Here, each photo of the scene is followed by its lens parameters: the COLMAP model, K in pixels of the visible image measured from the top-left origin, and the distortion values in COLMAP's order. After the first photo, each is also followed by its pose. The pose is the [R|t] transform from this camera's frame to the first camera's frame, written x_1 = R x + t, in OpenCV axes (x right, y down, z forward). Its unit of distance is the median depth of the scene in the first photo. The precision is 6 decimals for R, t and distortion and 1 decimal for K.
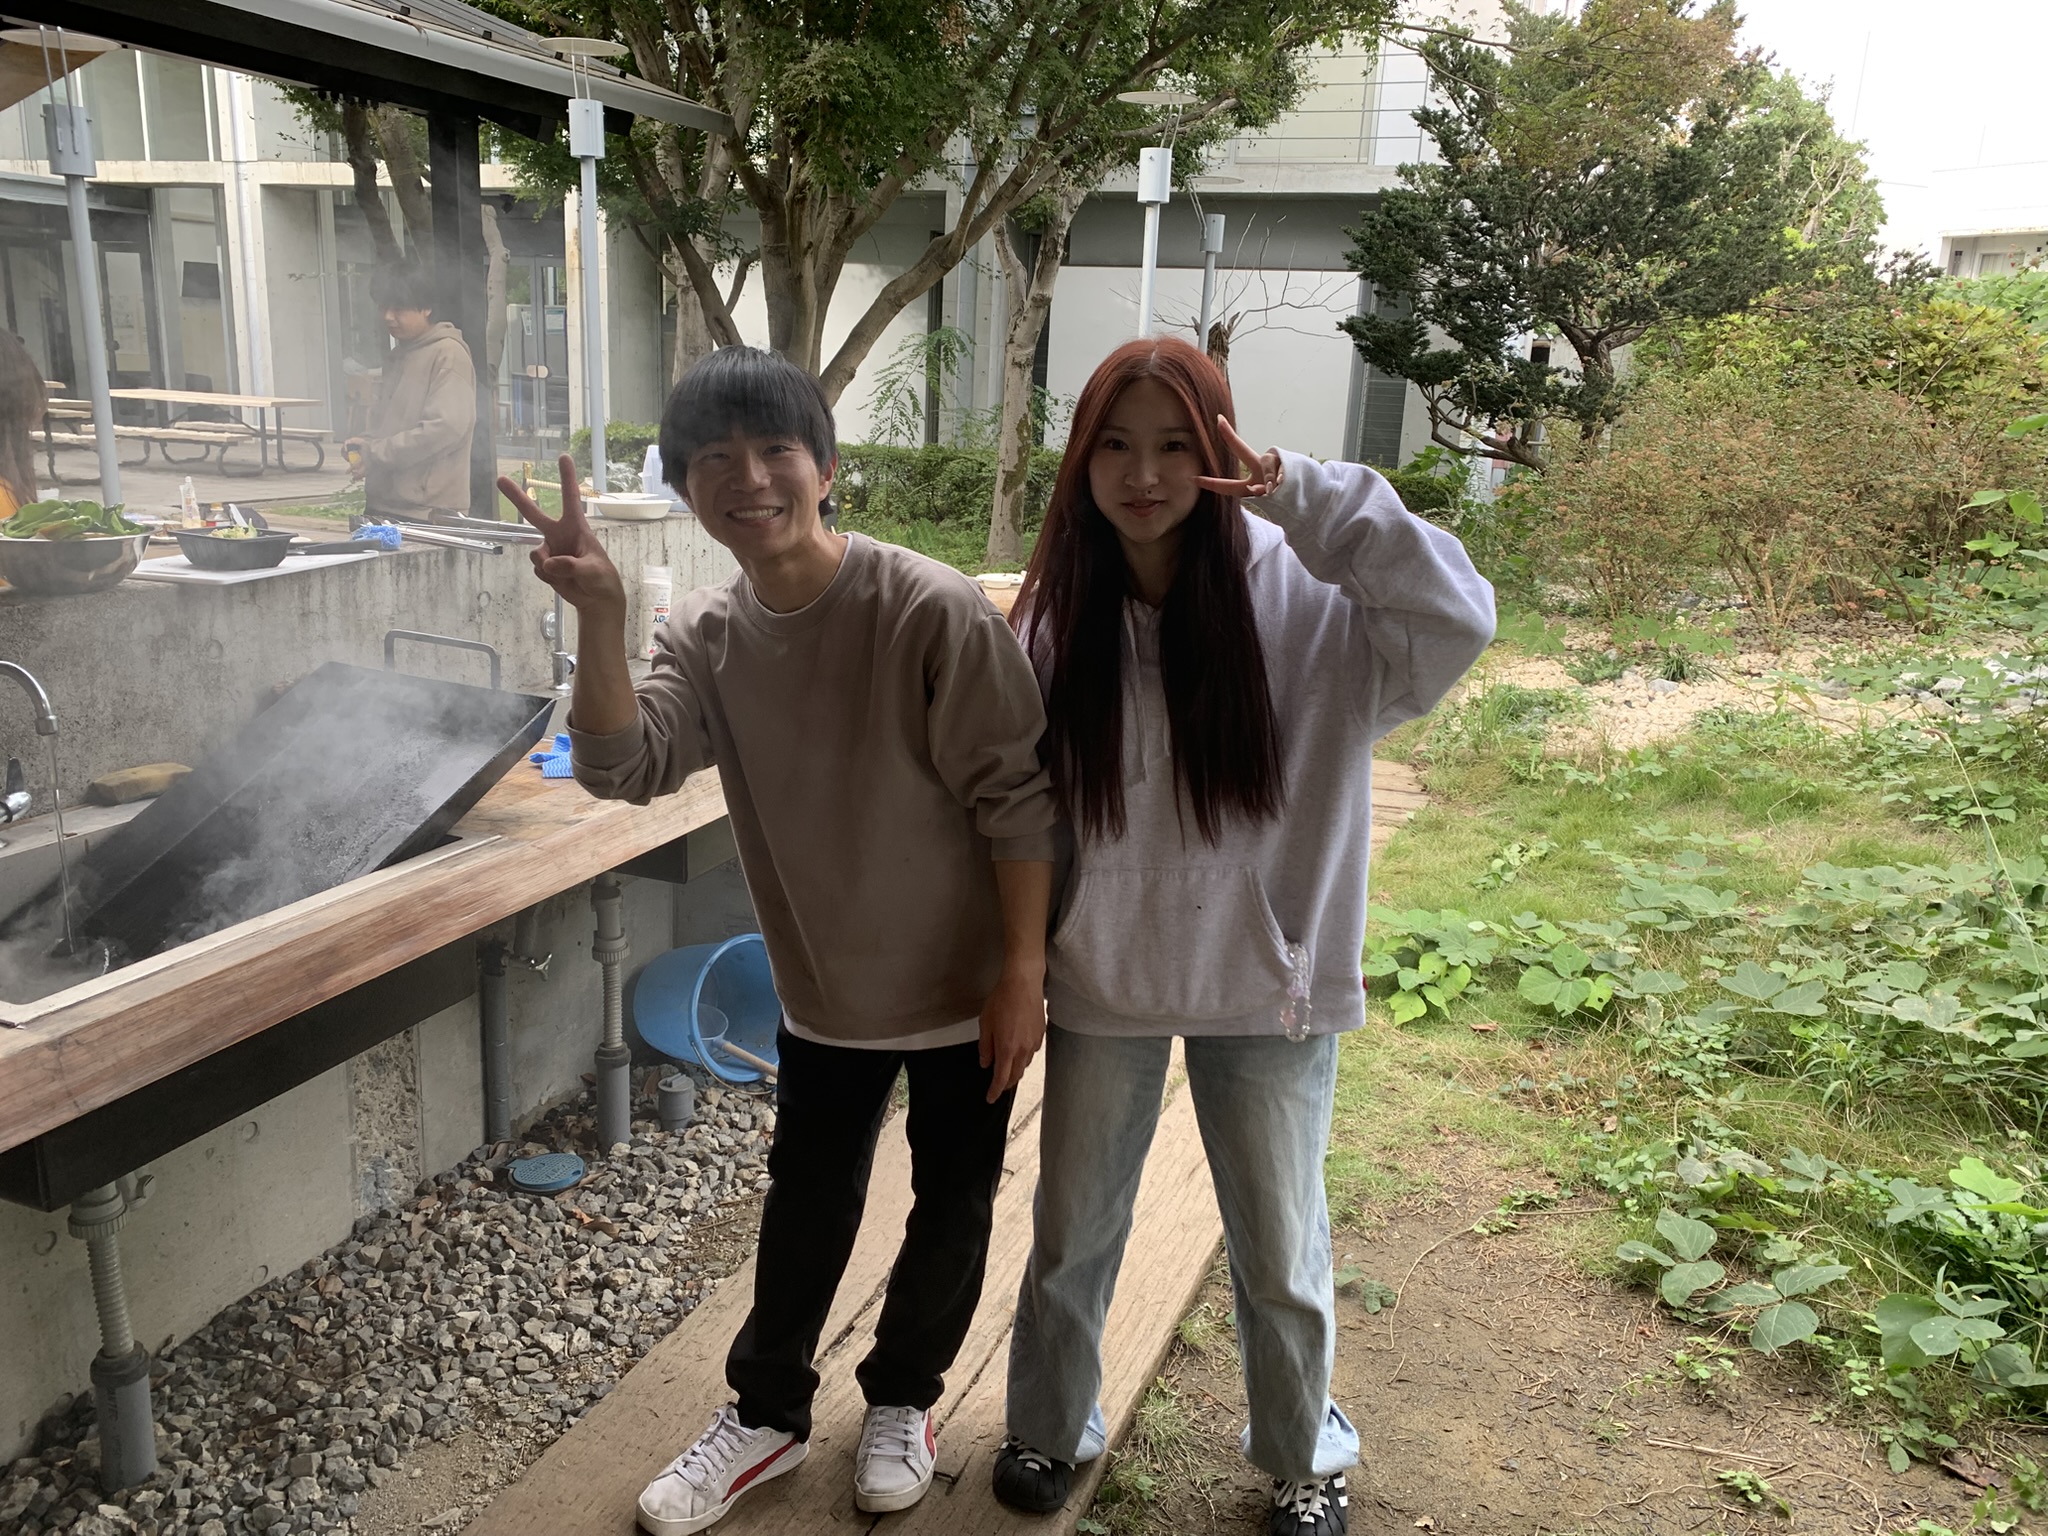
lens RADIAL K [[1561.2, 0, 1025.5], [0, 1561.2, 752.4], [0, 0, 1]] dist [0.041077, -0.036474]
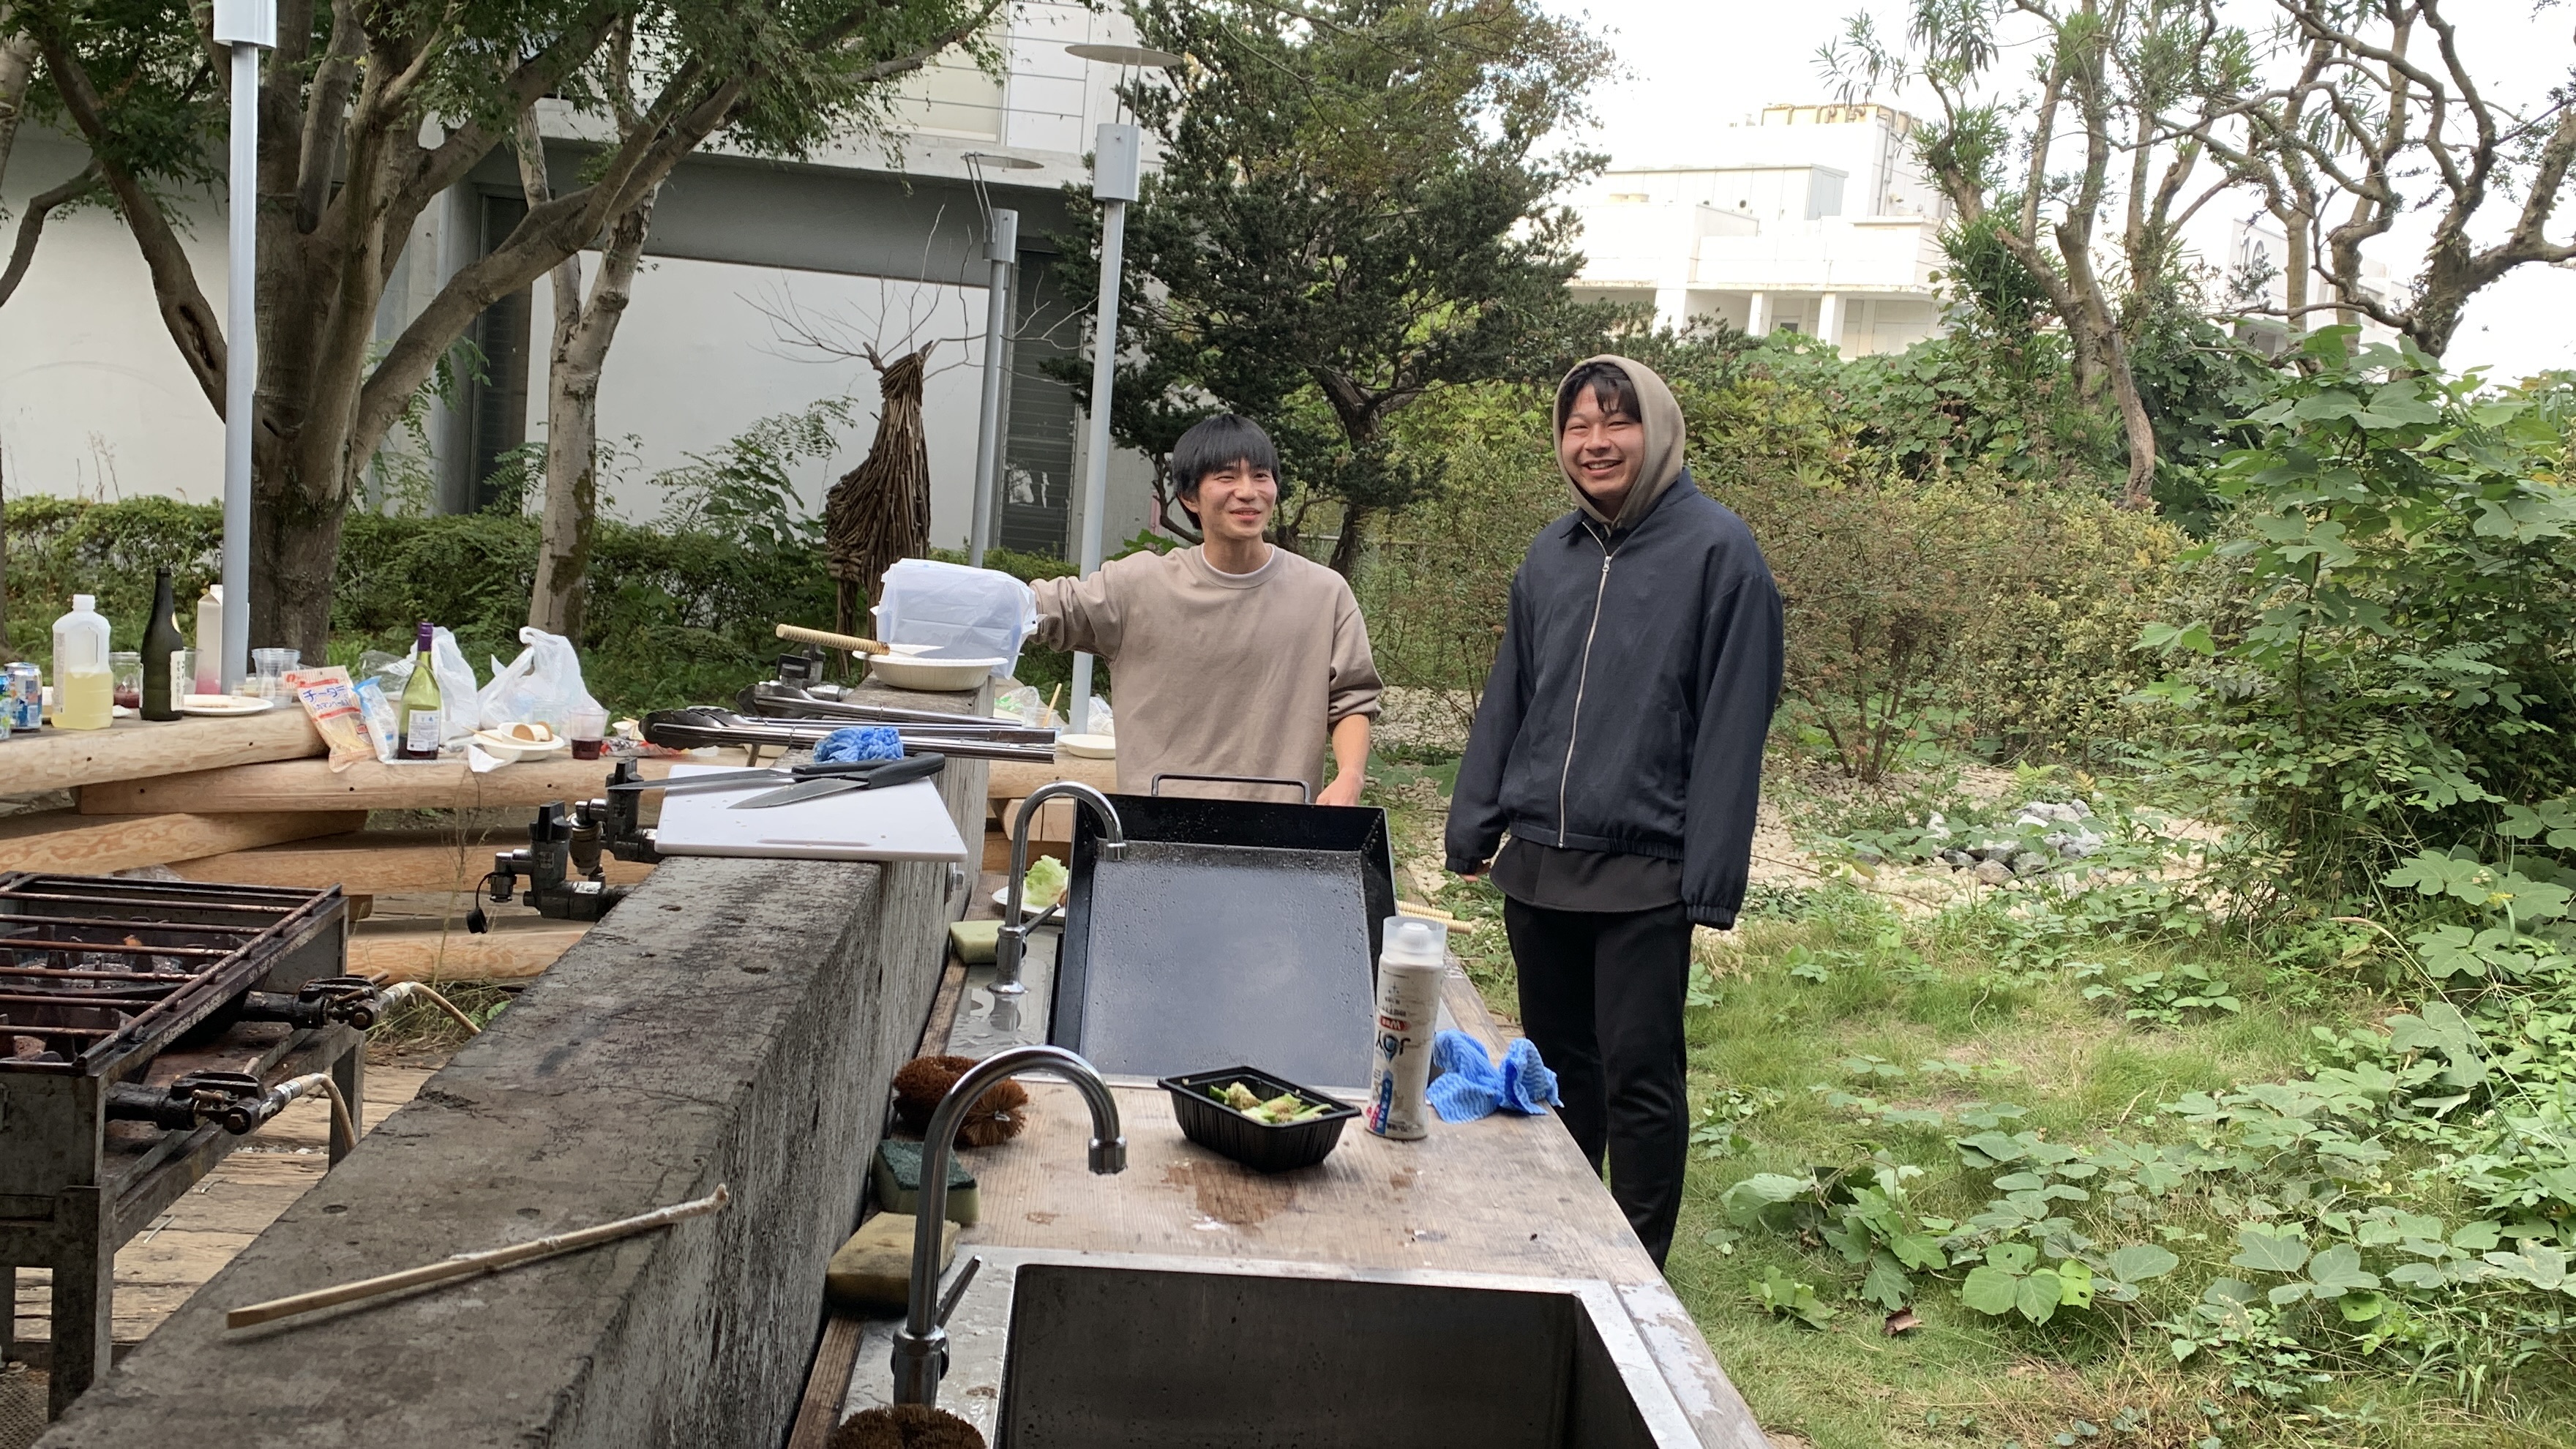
lens RADIAL K [[2248.0, 0, 1292.2], [0, 2248.0, 710.7], [0, 0, 1]] dist [0.067734, -0.106504]
pose [[0.900500, -0.016690, 0.434535, -0.134892], [0.062136, 0.993948, -0.090589, -0.014412], [-0.430393, 0.108575, 0.896088, 0.046321]]
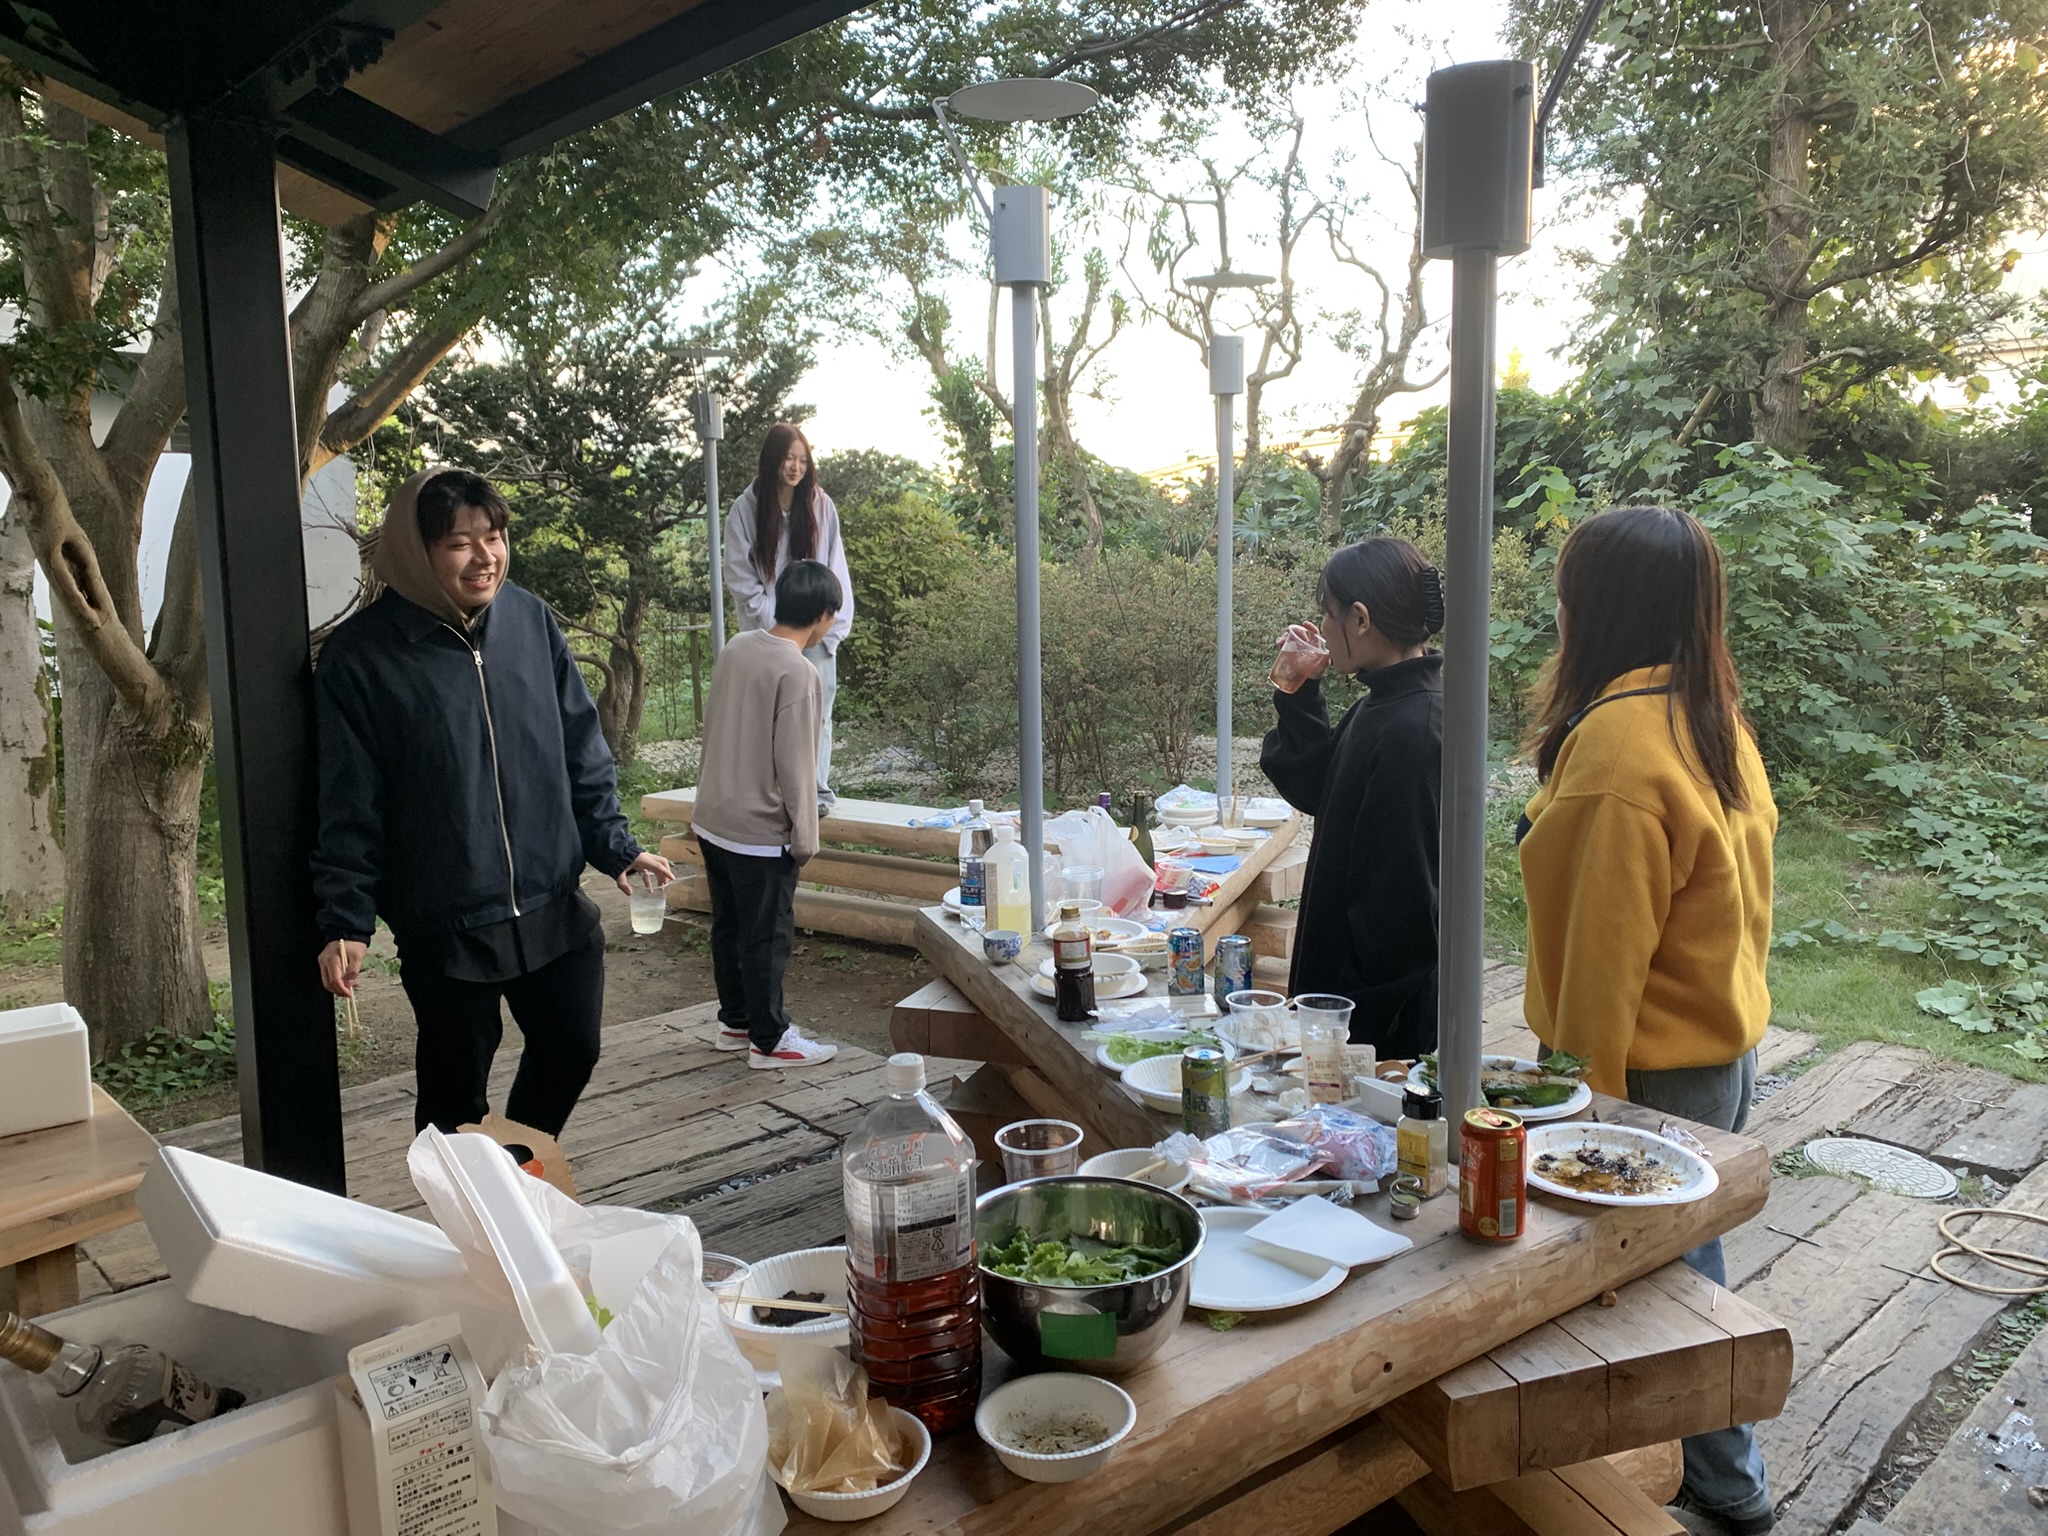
lens RADIAL K [[1561.2, 0, 1035.4], [0, 1561.2, 748.6], [0, 0, 1]] dist [0.041077, -0.036474]
pose [[0.436356, -0.158933, 0.885626, -0.367621], [0.253262, 0.966176, 0.048604, -0.107364], [-0.863396, 0.203087, 0.461848, 0.342955]]
